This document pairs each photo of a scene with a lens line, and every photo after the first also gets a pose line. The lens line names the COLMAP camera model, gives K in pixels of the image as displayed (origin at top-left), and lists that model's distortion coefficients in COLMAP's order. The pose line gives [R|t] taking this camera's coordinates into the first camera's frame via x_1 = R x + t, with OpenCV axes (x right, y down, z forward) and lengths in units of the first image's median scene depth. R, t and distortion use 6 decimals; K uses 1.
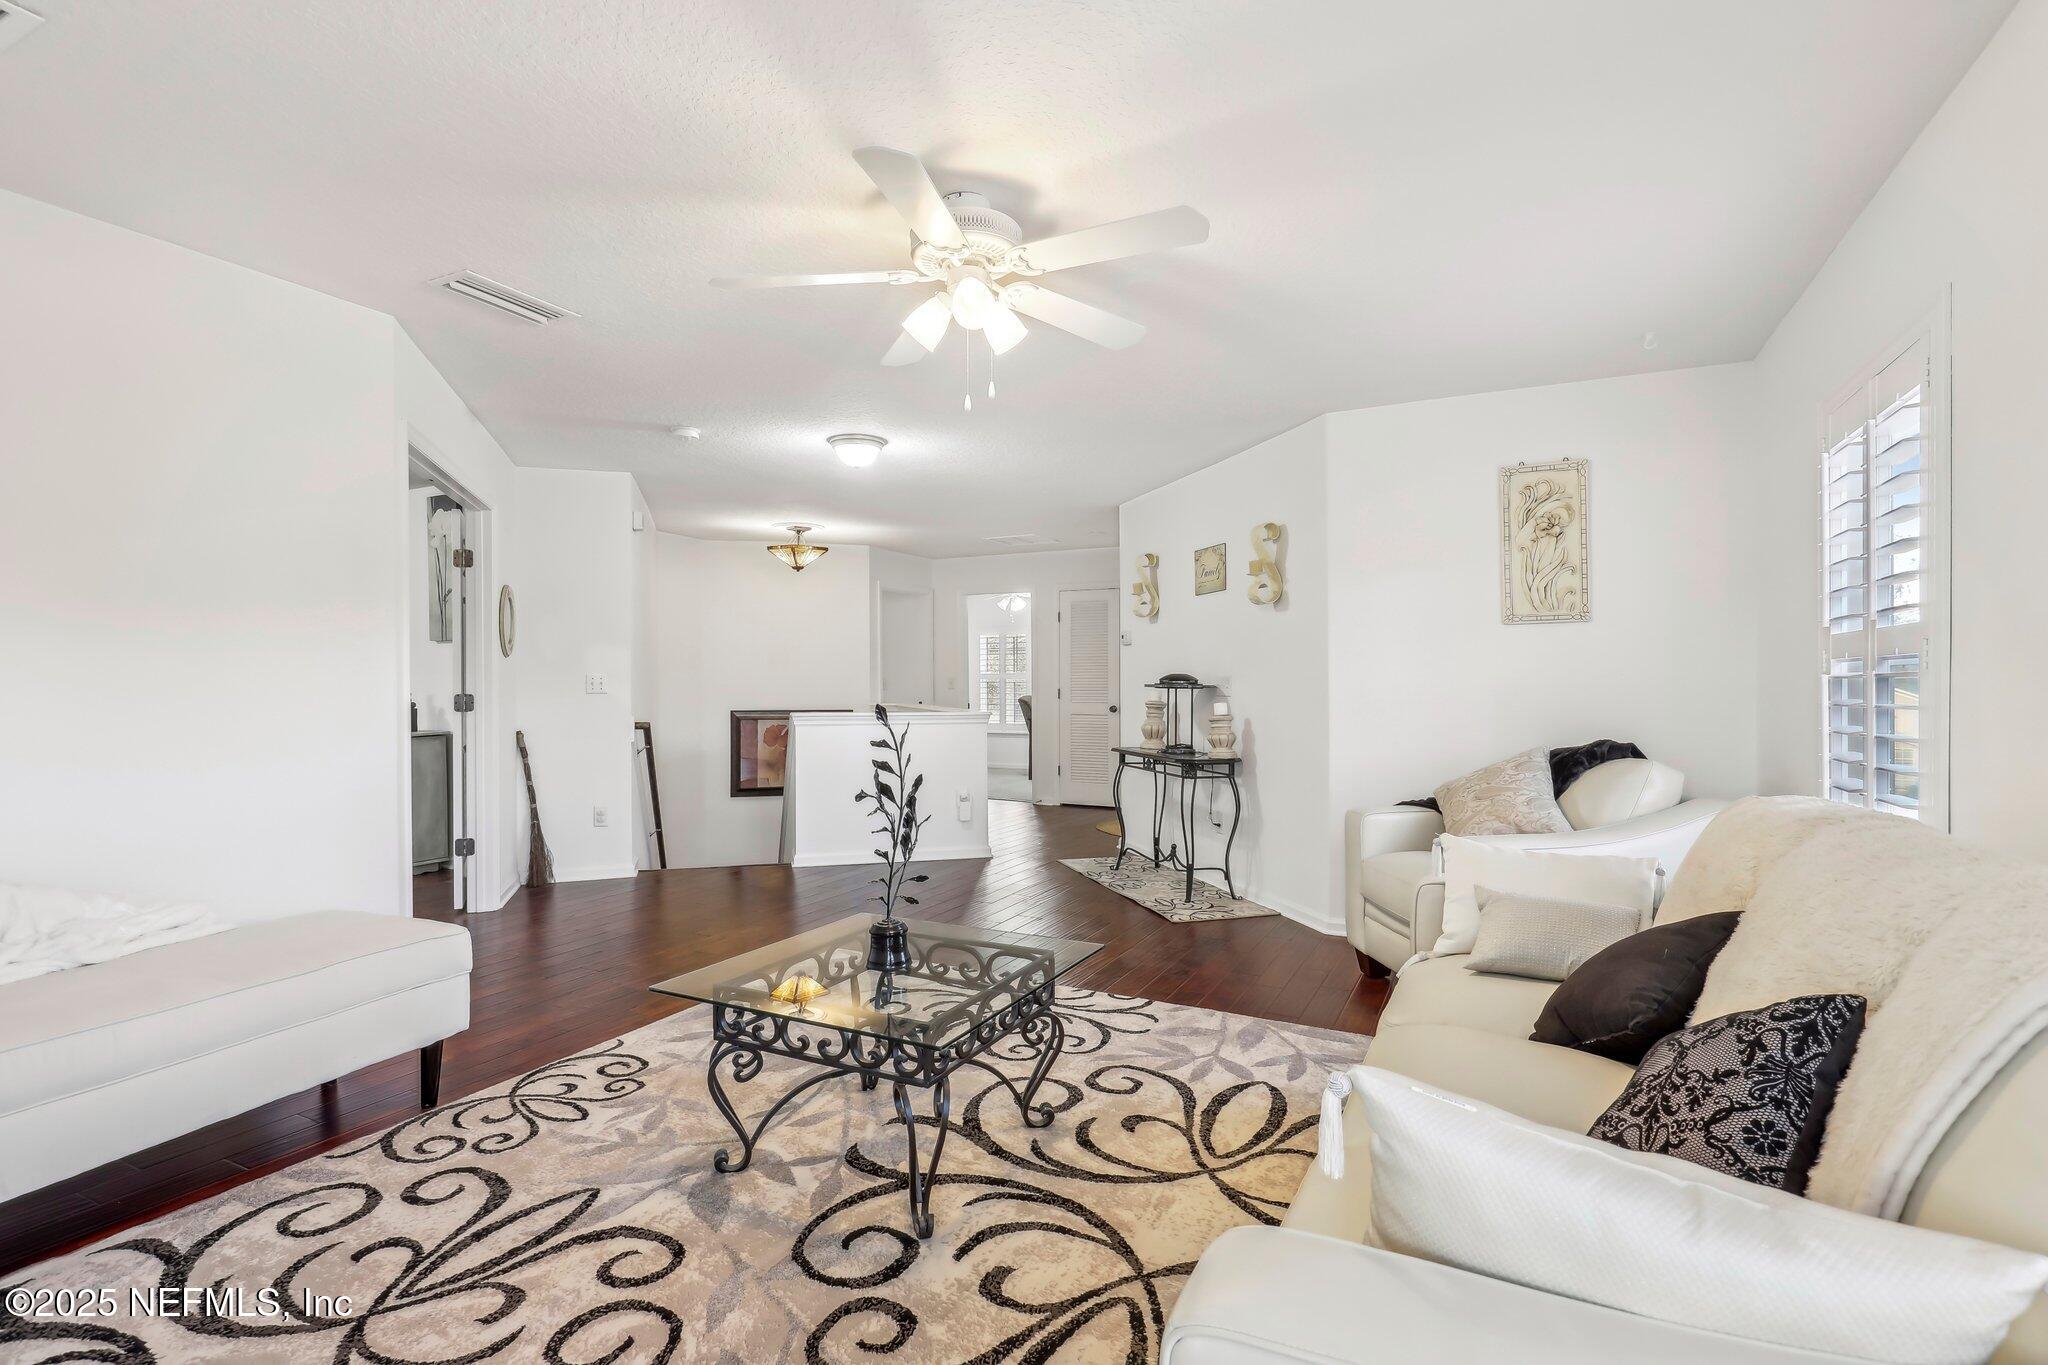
lens RADIAL K [[970.7, 0, 1024.0], [0, 970.7, 682.5], [0, 0, 1]] dist [-0.002321, -0.000311]
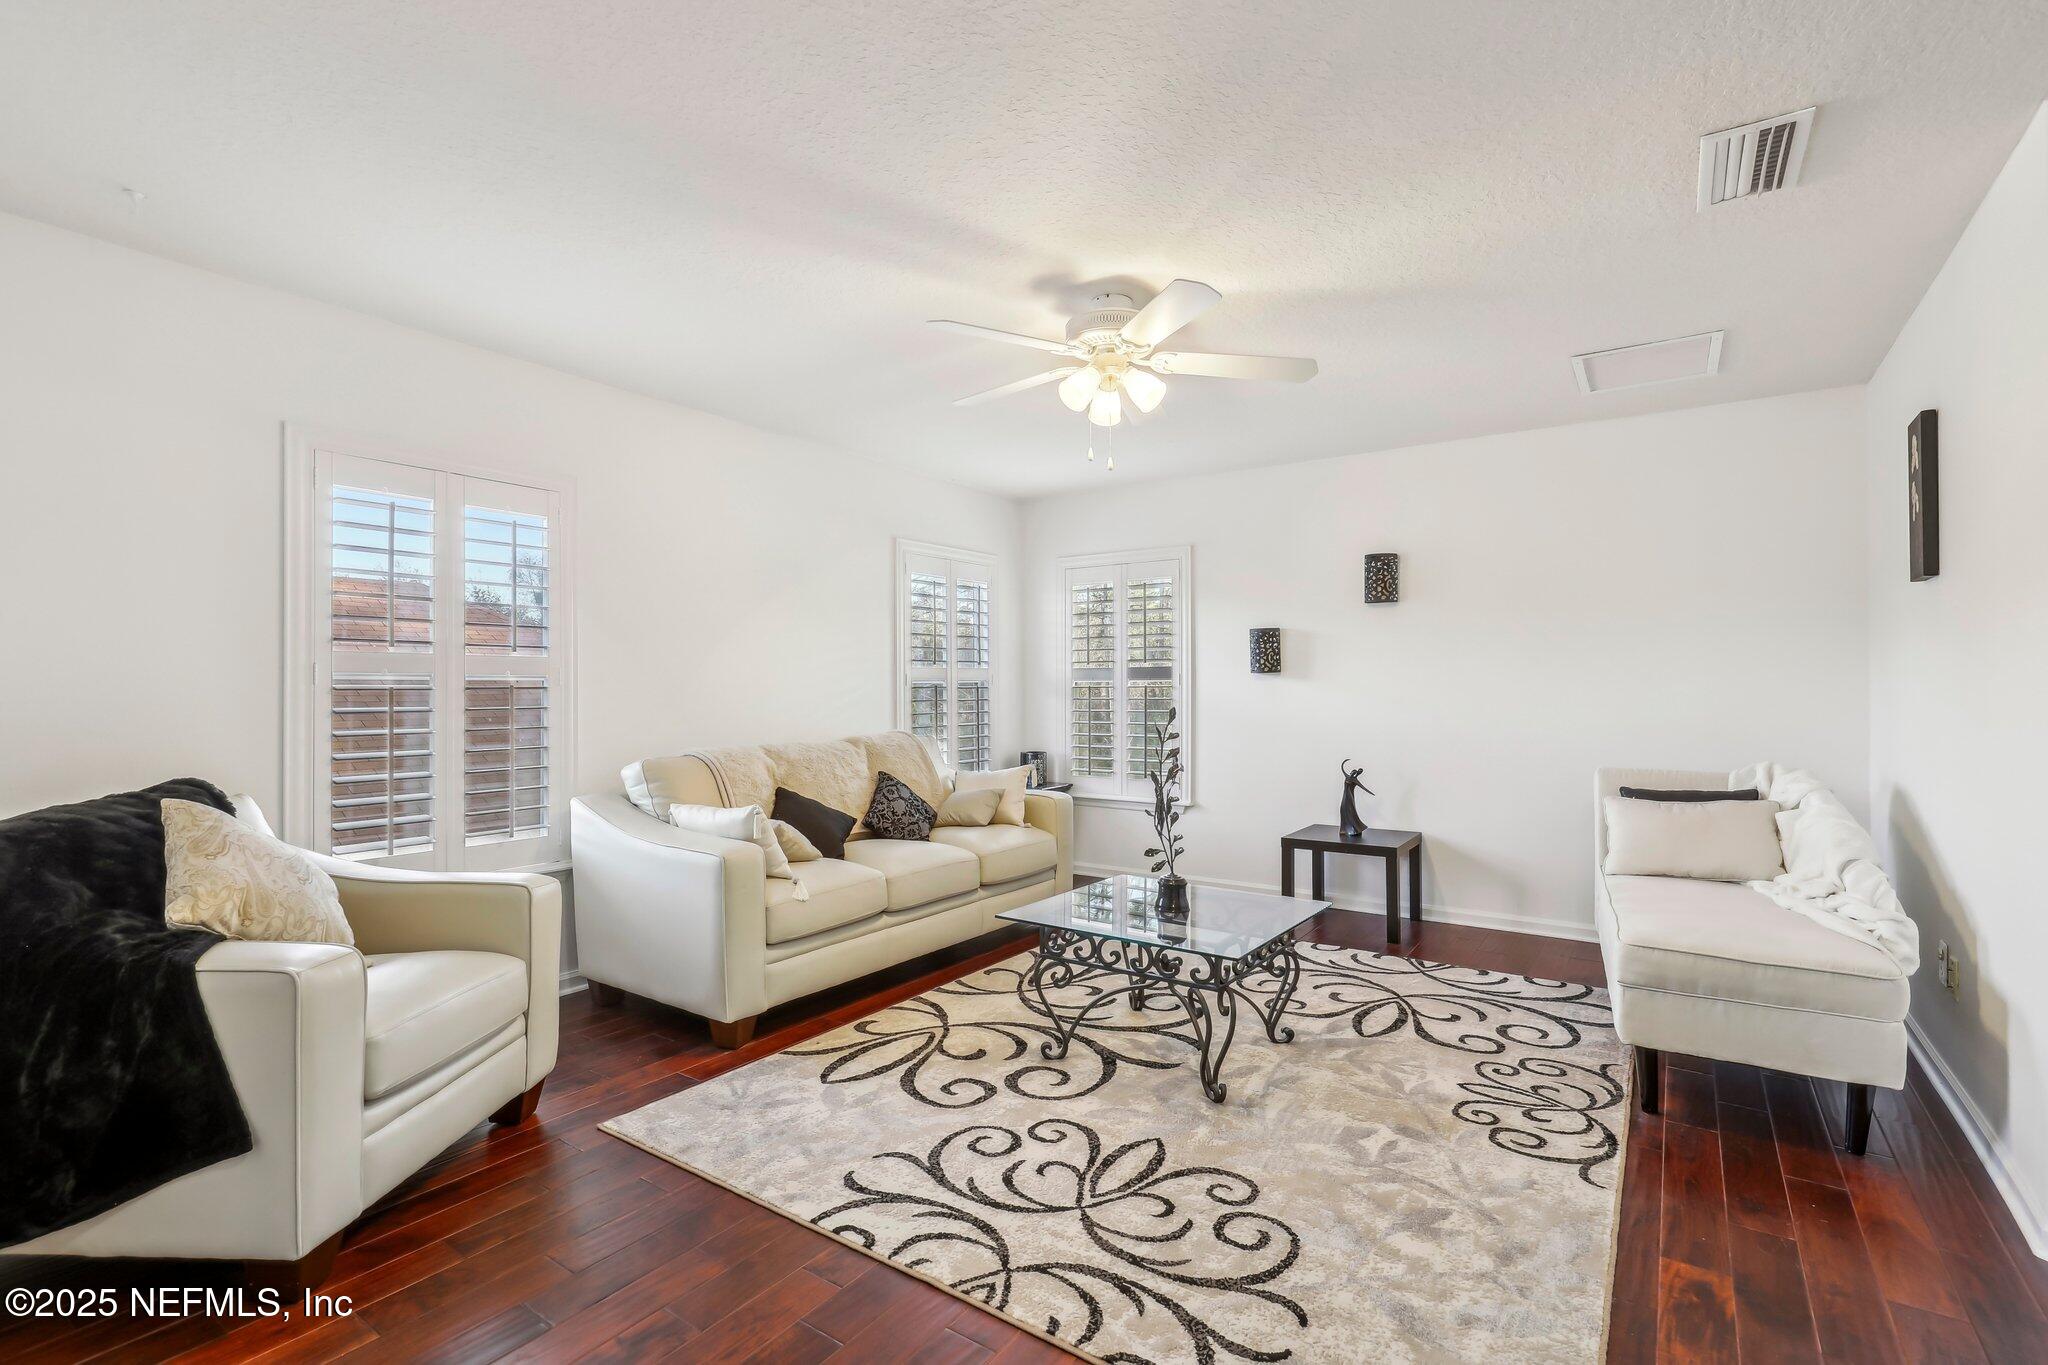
lens RADIAL K [[933.5, 0, 1024.0], [0, 933.5, 682.5], [0, 0, 1]] dist [0.000180, 0.000343]
pose [[-0.991739, 0.003010, 0.128235, -0.104386], [0.002152, 0.999974, -0.006832, -0.004468], [-0.128253, -0.006499, -0.991720, 2.273318]]
